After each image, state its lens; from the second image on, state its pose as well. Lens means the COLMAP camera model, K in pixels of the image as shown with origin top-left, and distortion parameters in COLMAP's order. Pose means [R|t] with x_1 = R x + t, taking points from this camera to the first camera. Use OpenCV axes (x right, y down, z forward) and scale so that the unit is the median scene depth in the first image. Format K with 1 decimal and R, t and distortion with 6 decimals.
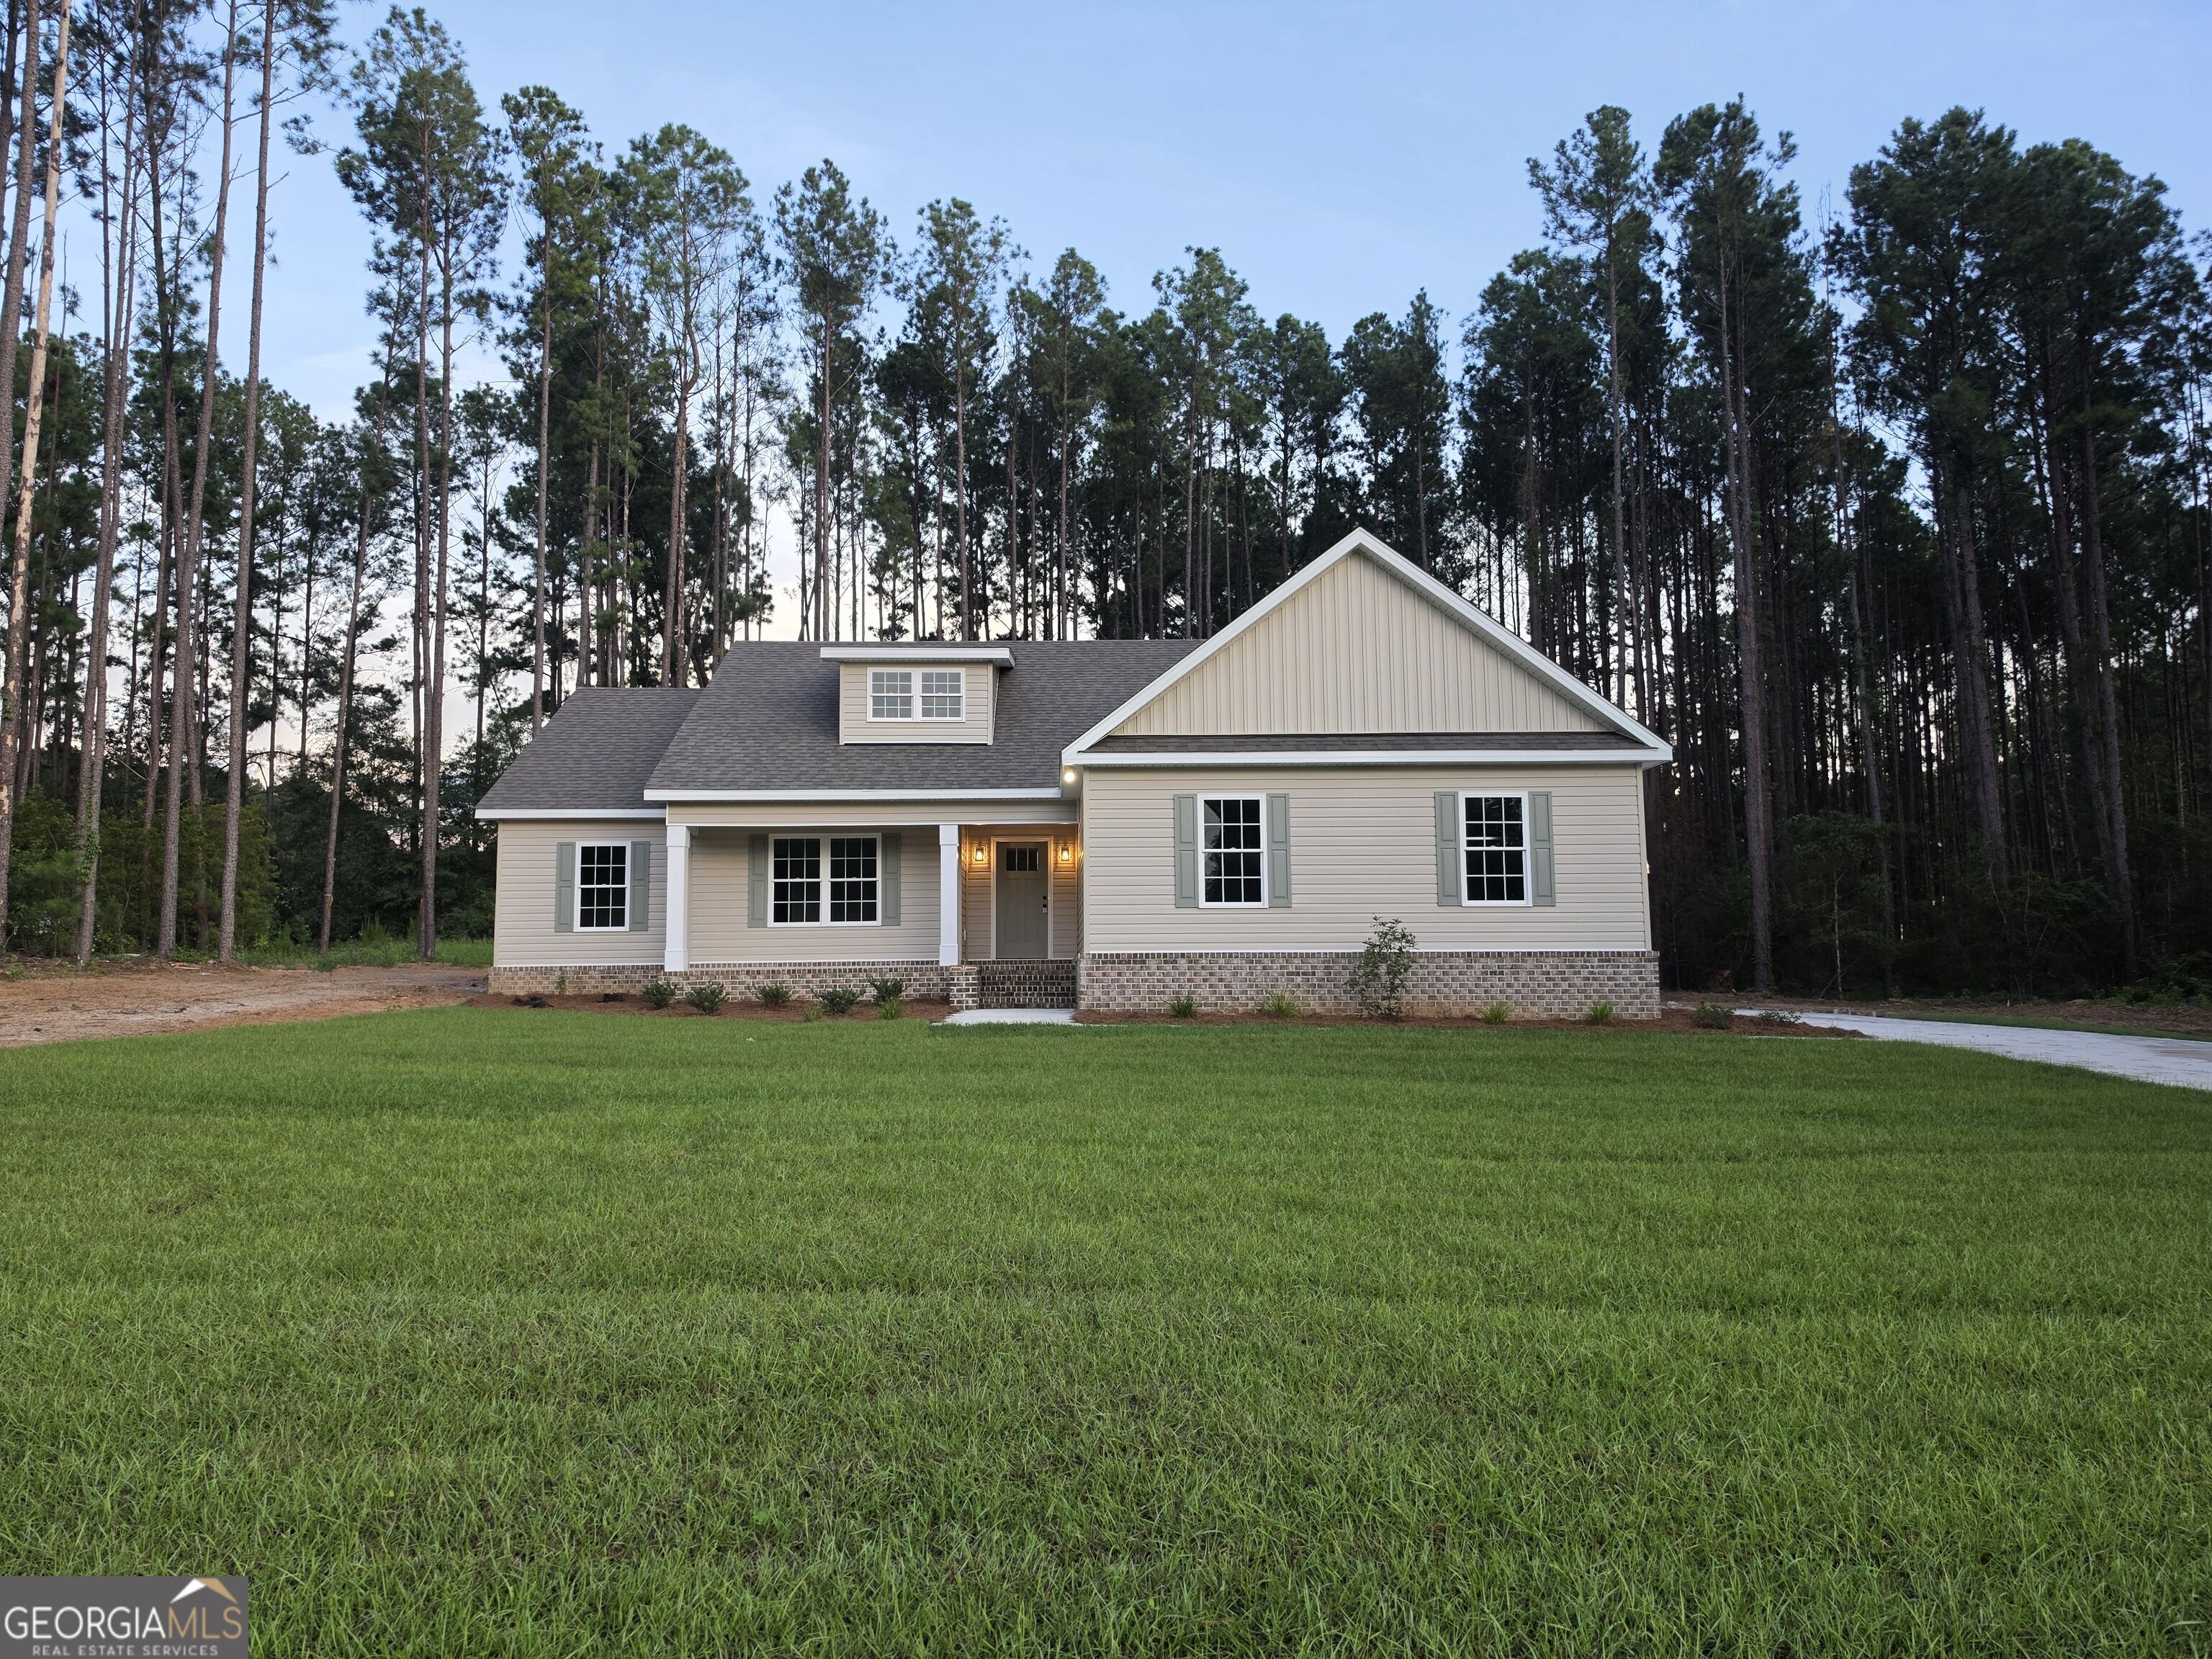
lens RADIAL K [[1484.7, 0, 1106.0], [0, 1484.7, 829.5], [0, 0, 1]] dist [0.101320, -0.135920]
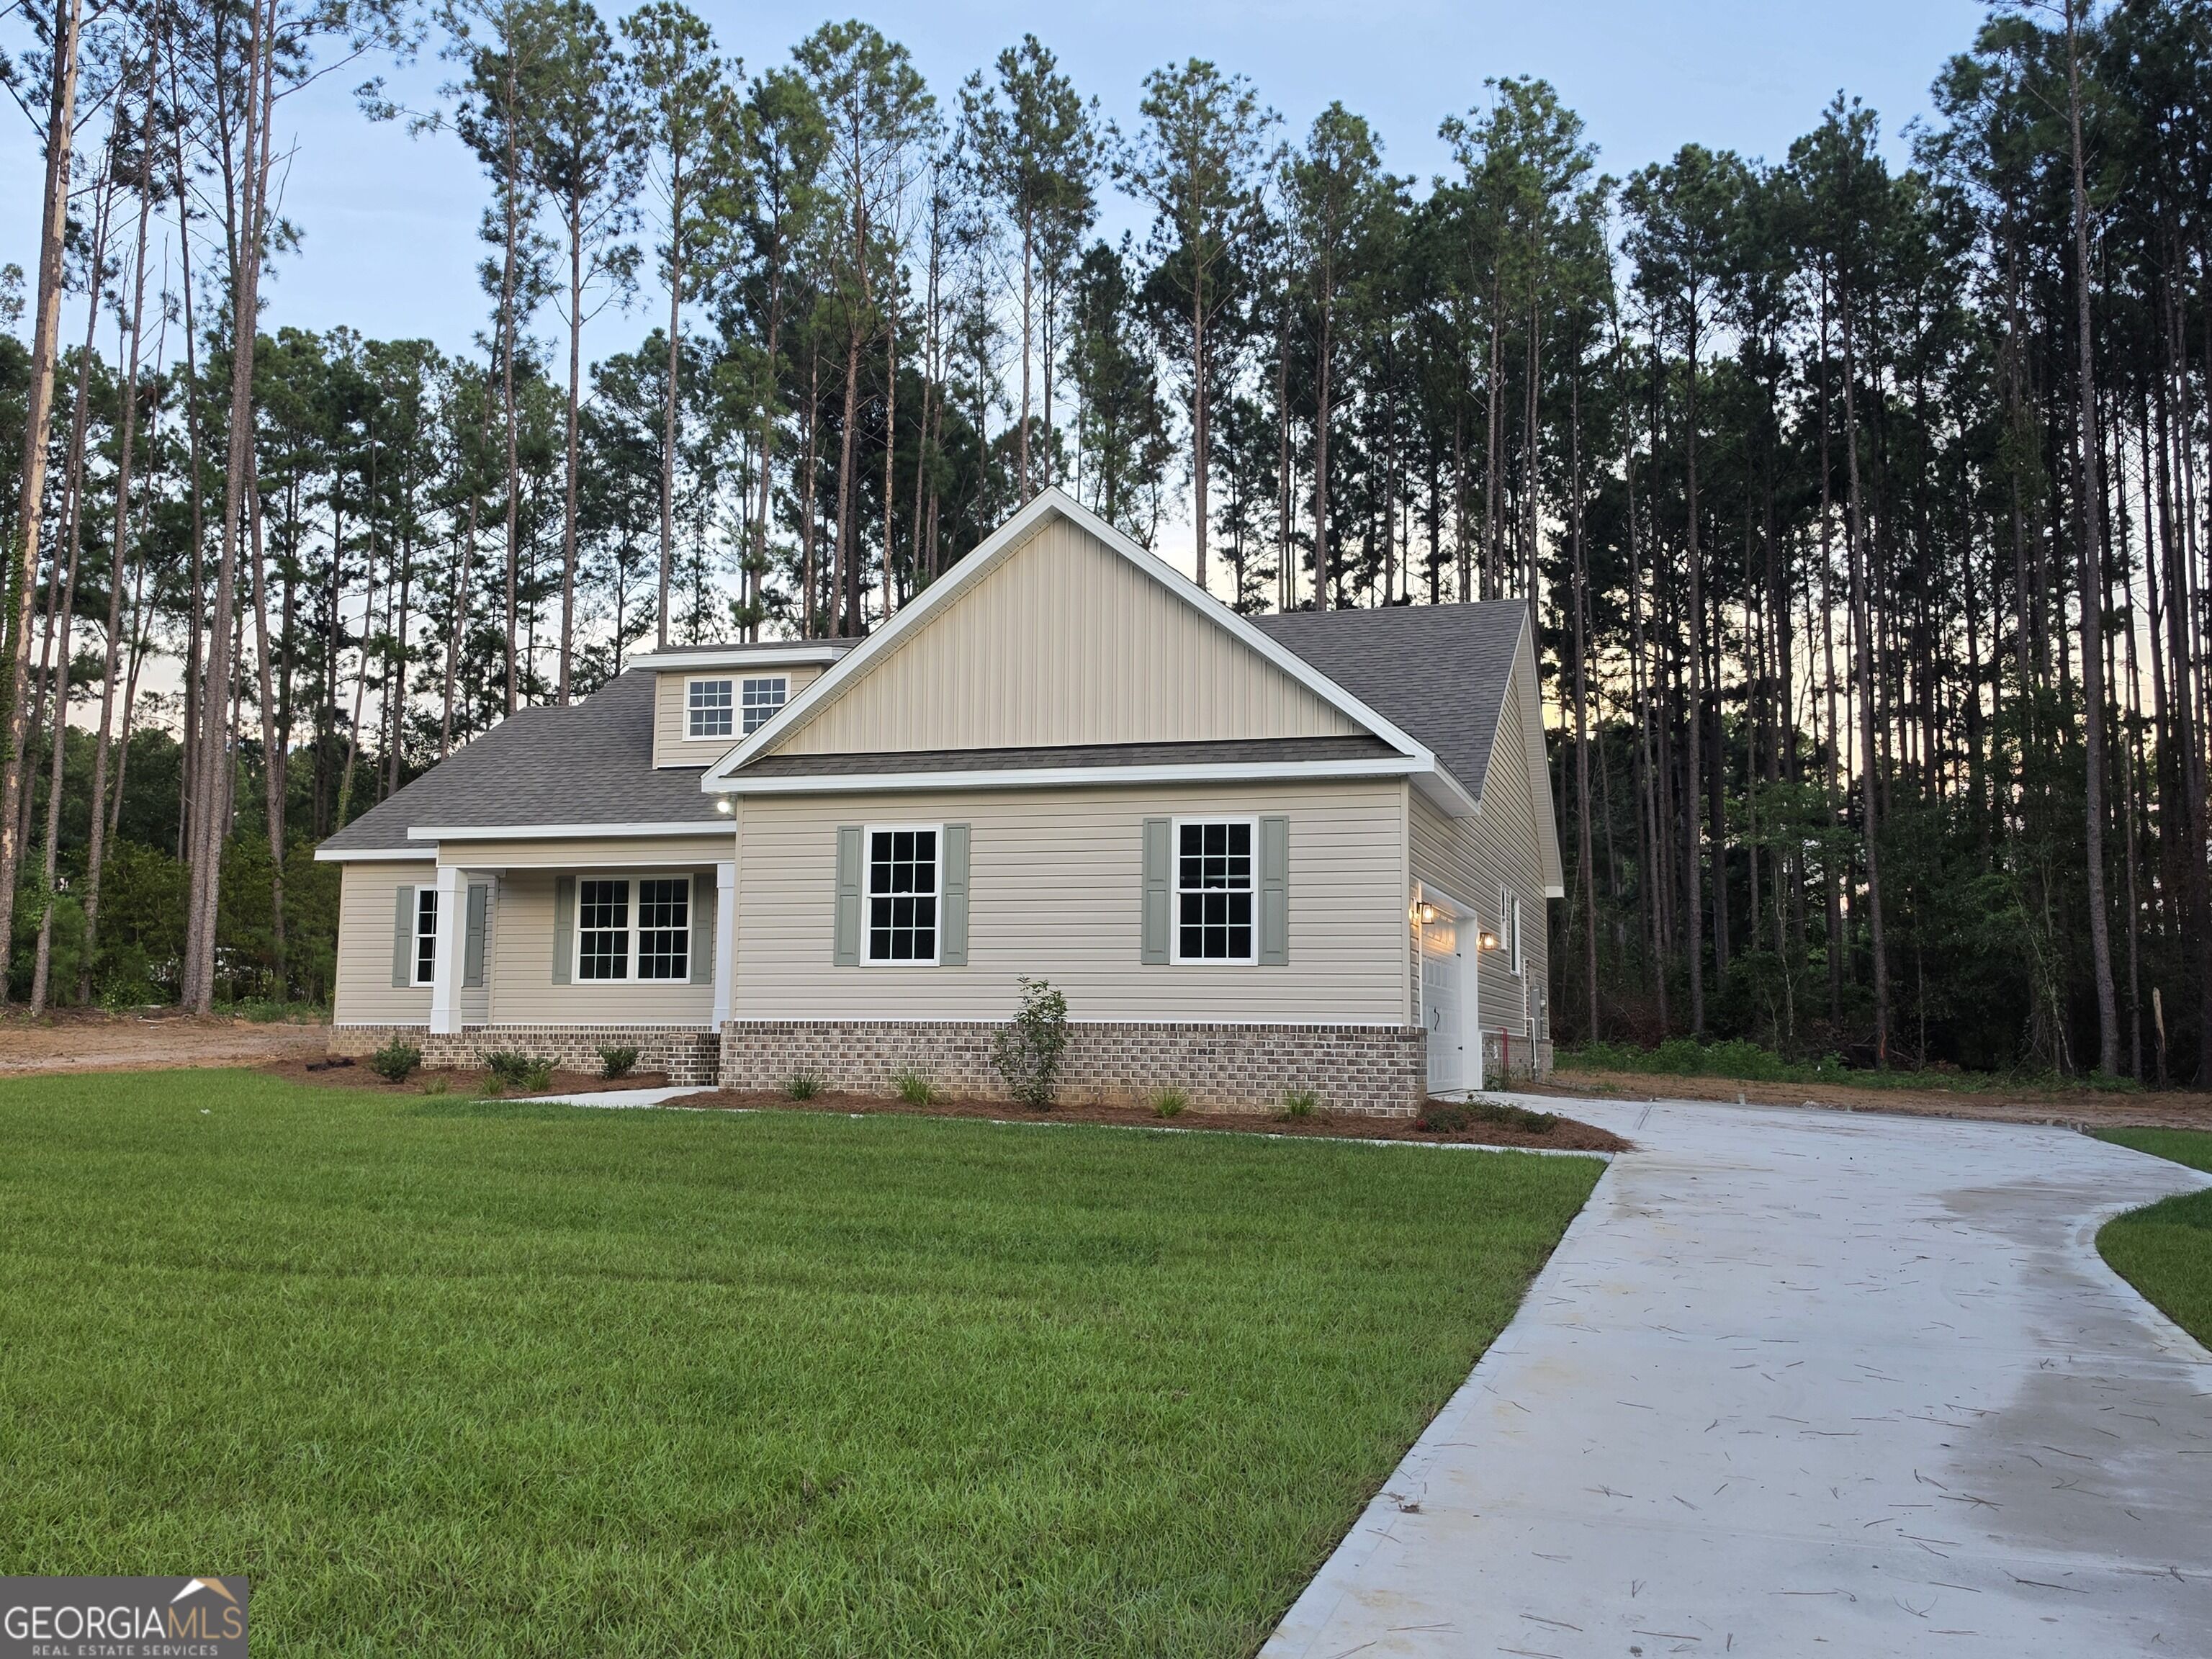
lens RADIAL K [[1947.5, 0, 1106.0], [0, 1947.5, 829.5], [0, 0, 1]] dist [0.136298, -0.209098]
pose [[0.950732, -0.013793, -0.309706, 0.346094], [0.009452, 0.999835, -0.015511, -0.002539], [0.309869, 0.011820, 0.950706, 0.016847]]
